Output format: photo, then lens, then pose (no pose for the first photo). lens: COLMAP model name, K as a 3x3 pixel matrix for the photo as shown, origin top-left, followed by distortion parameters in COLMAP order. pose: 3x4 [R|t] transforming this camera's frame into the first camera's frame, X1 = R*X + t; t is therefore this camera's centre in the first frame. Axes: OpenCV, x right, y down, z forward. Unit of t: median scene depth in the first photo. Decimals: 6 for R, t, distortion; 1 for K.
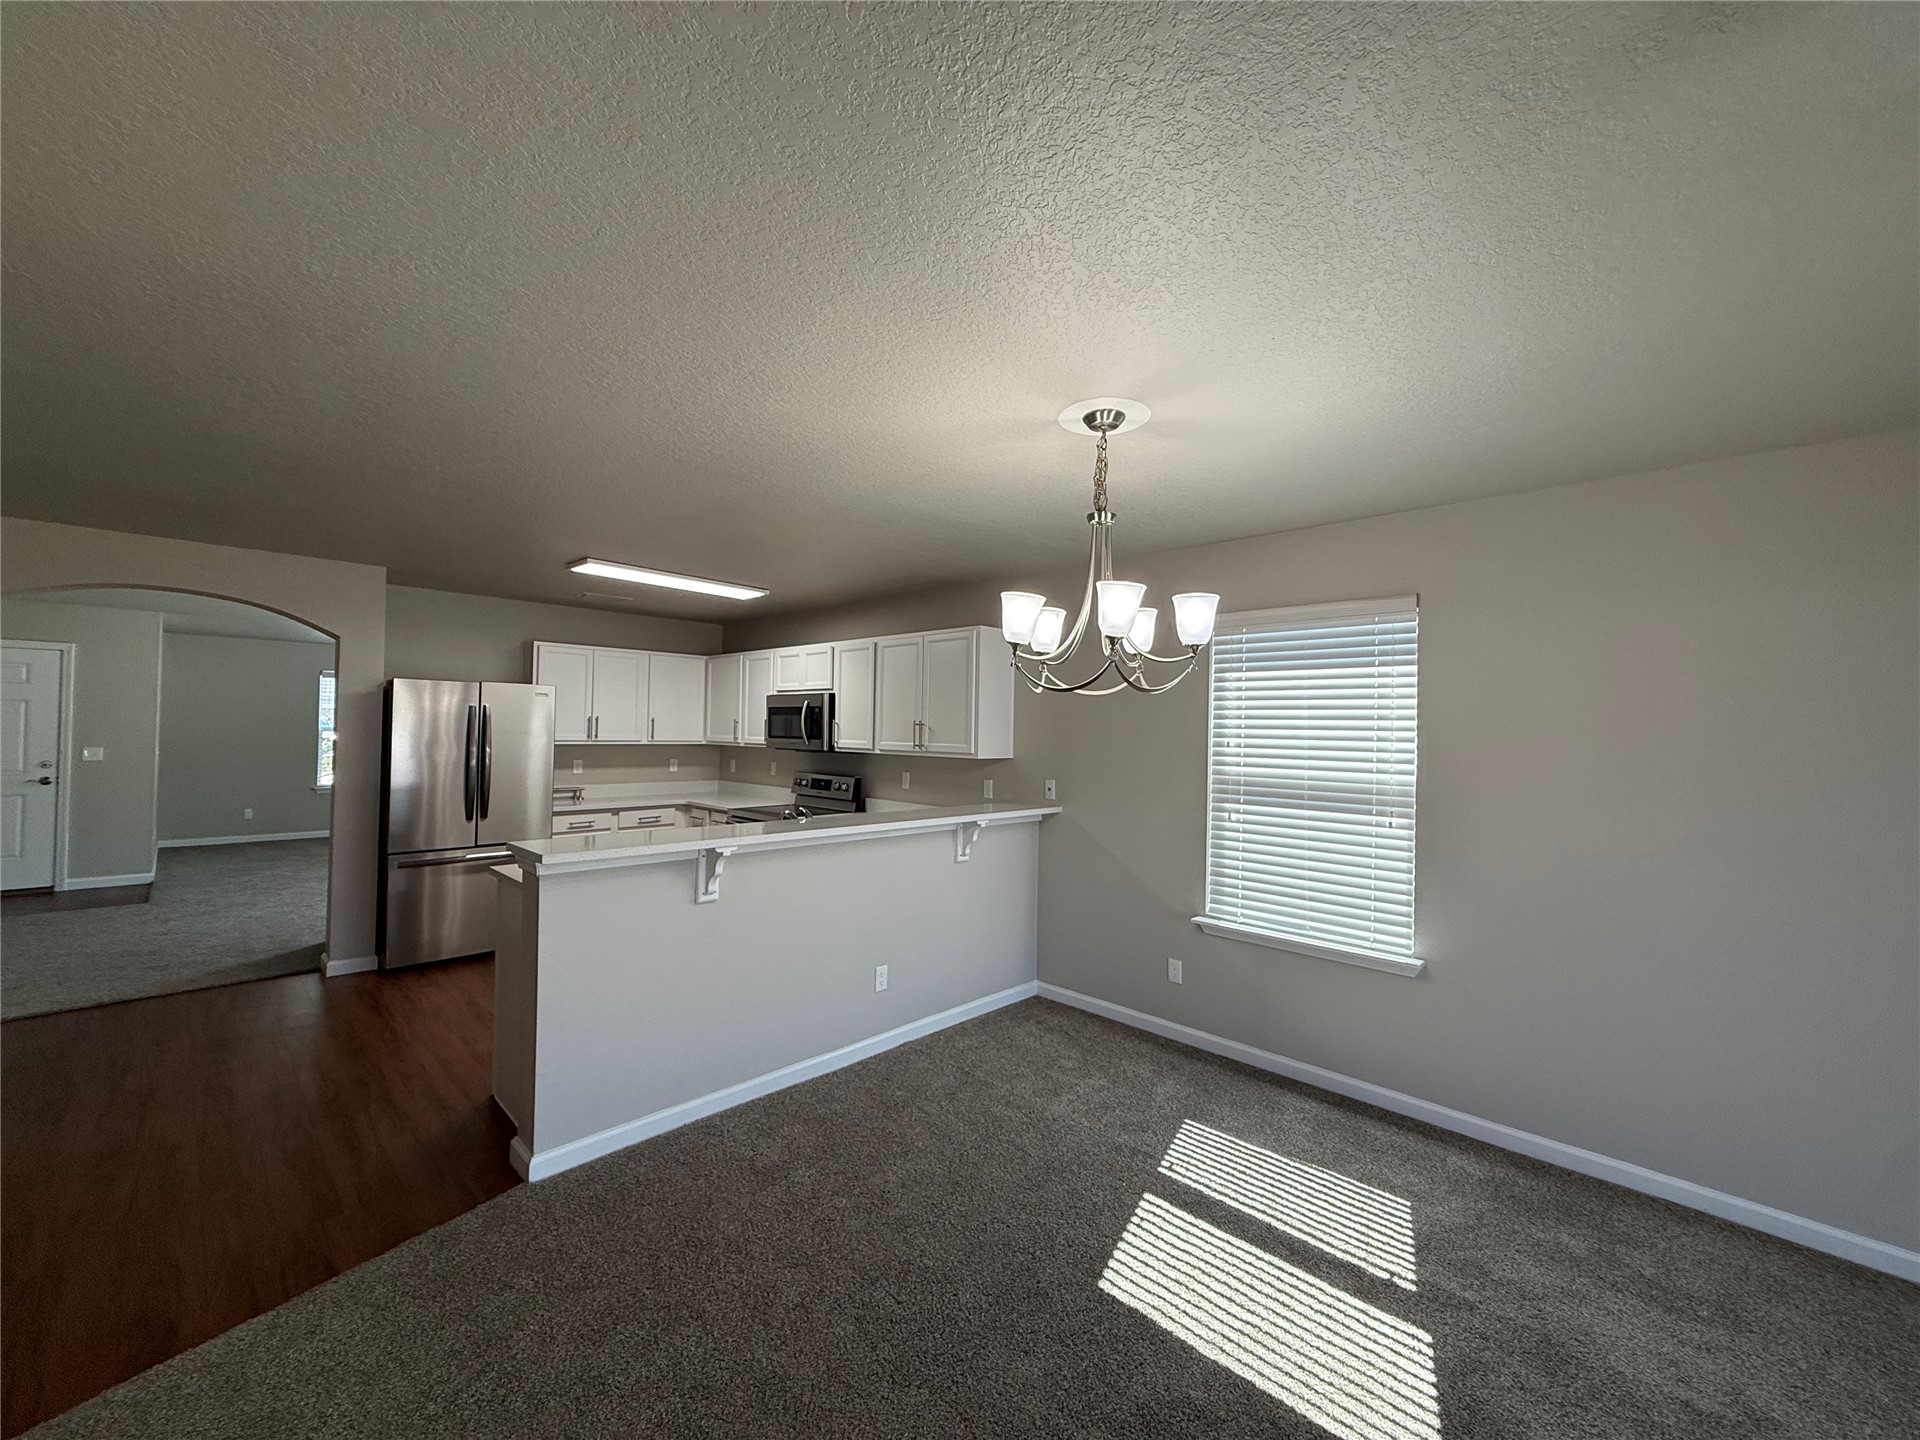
lens RADIAL K [[761.7, 0, 962.5], [0, 761.7, 721.5], [0, 0, 1]] dist [0.002949, 0.000153]
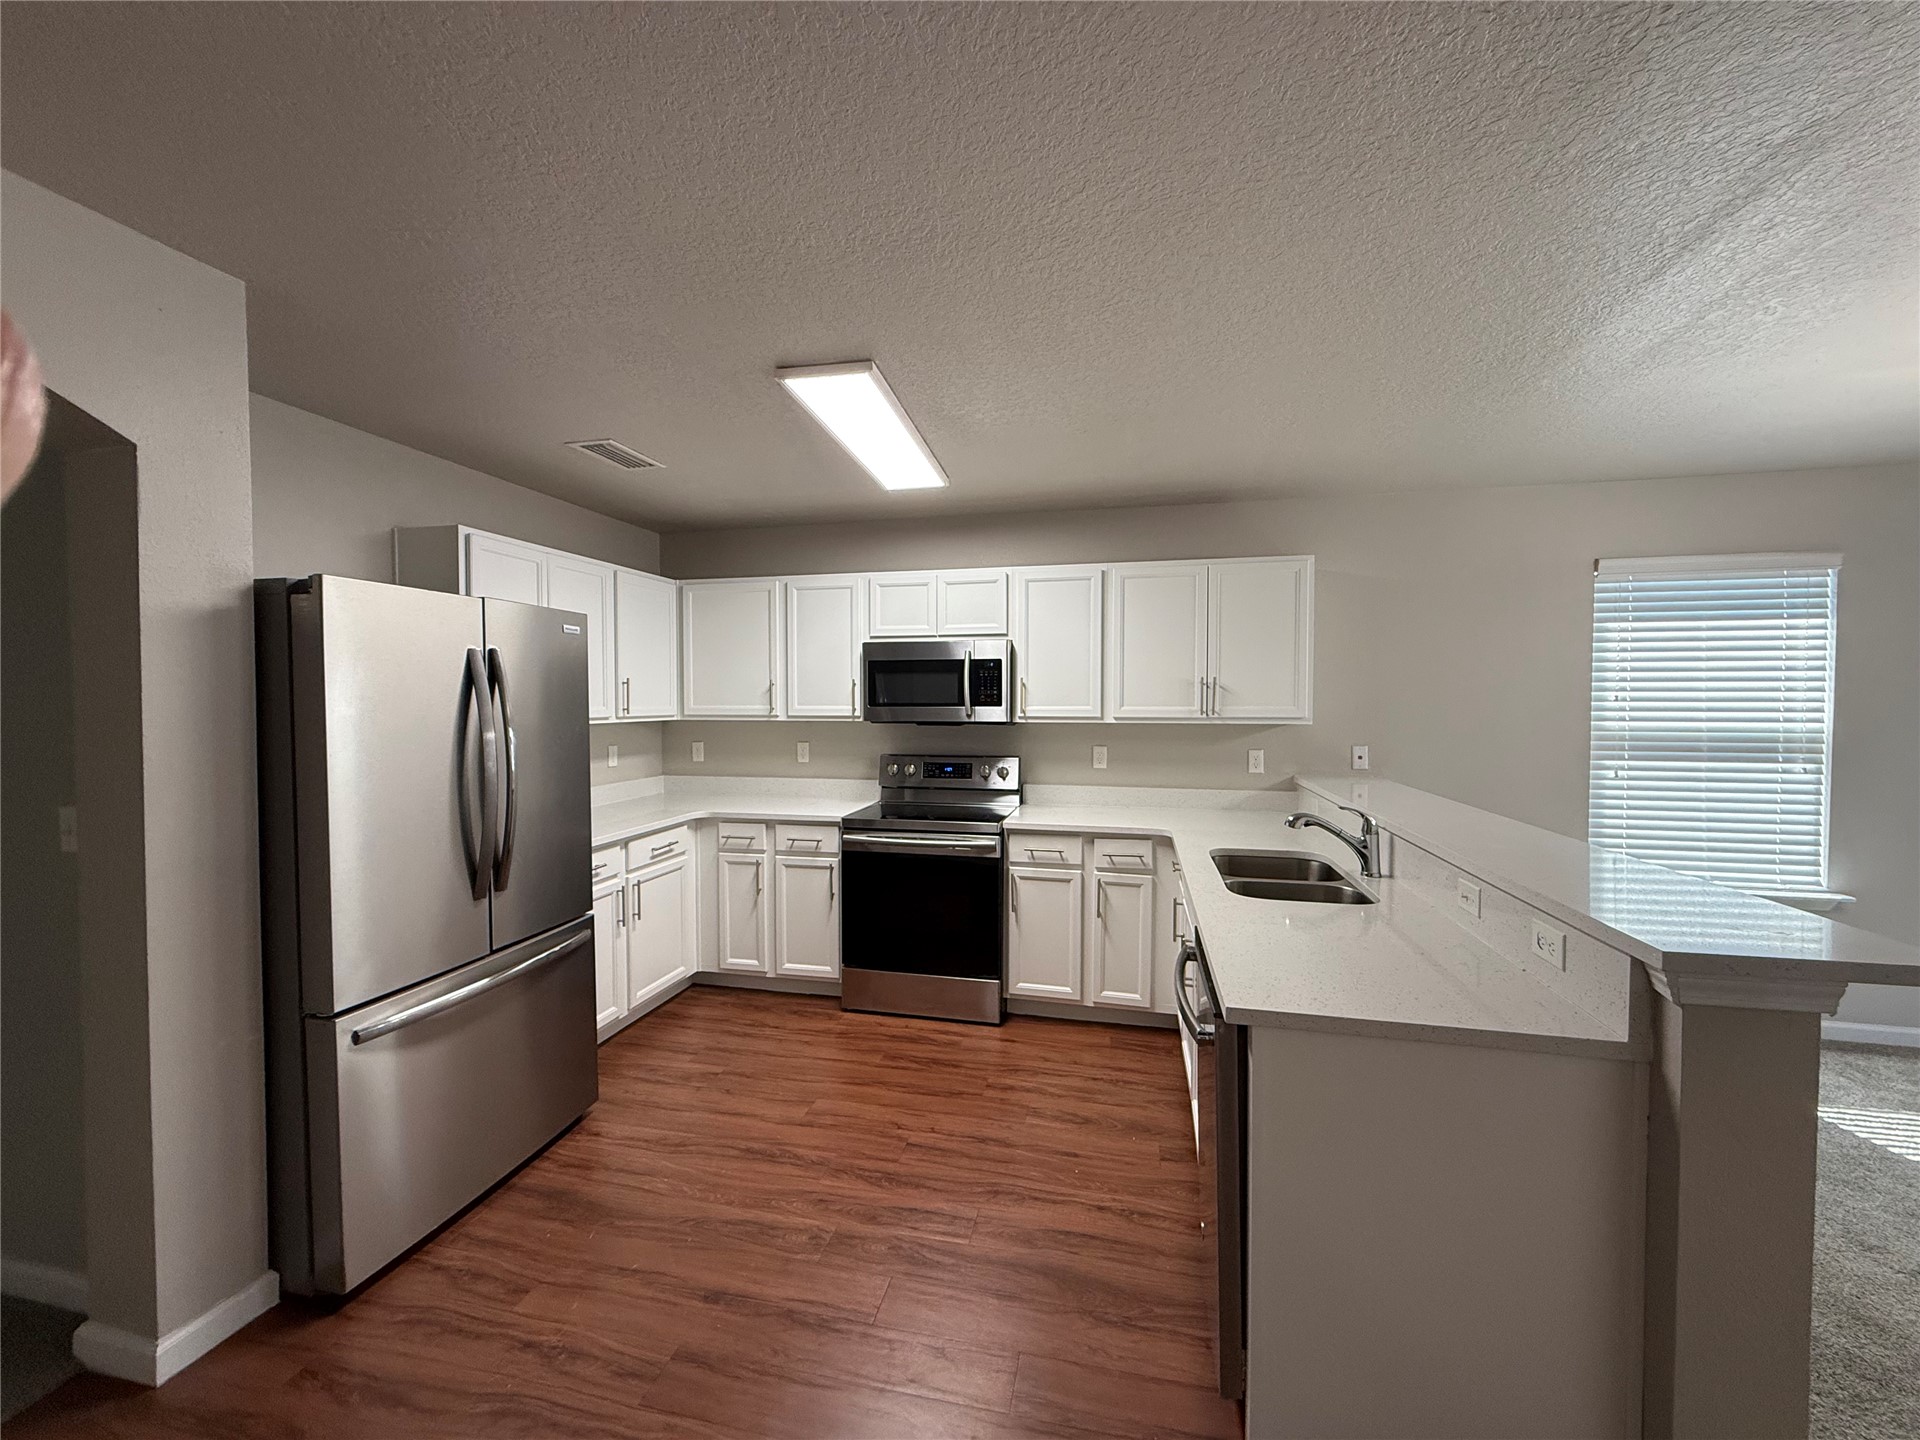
lens RADIAL K [[761.7, 0, 960.0], [0, 761.7, 719.0], [0, 0, 1]] dist [0.002949, 0.000153]
pose [[0.855309, -0.033524, 0.517032, -0.578384], [0.010230, 0.998803, 0.047838, 0.001405], [-0.518017, -0.035627, 0.854628, 0.420723]]
